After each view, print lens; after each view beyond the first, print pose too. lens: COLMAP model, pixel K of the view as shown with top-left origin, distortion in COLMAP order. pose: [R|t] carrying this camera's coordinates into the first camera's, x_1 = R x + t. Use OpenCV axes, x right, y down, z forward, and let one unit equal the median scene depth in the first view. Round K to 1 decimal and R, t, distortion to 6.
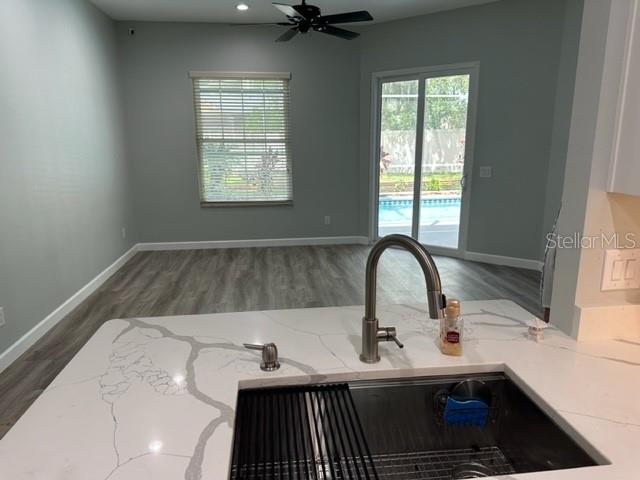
lens RADIAL K [[459.5, 0, 318.4], [0, 459.5, 239.2], [0, 0, 1]] dist [0.100125, -0.158724]
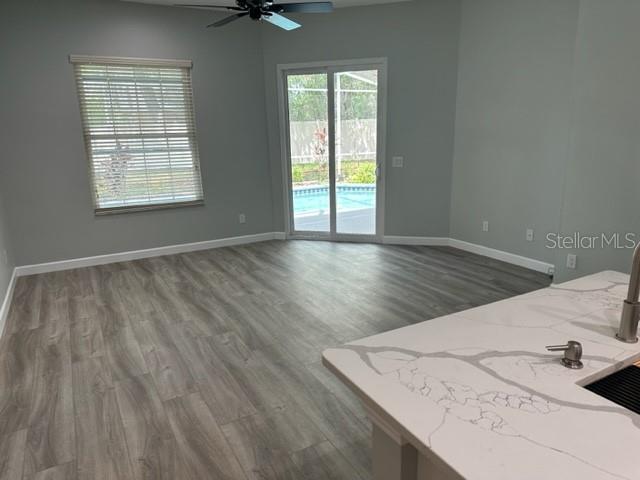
lens RADIAL K [[459.5, 0, 318.4], [0, 459.5, 239.2], [0, 0, 1]] dist [0.100125, -0.158724]
pose [[0.928191, -0.104045, 0.357261, -0.198820], [0.099187, 0.994556, 0.031949, -0.014674], [-0.358640, 0.005781, 0.933458, 0.062120]]
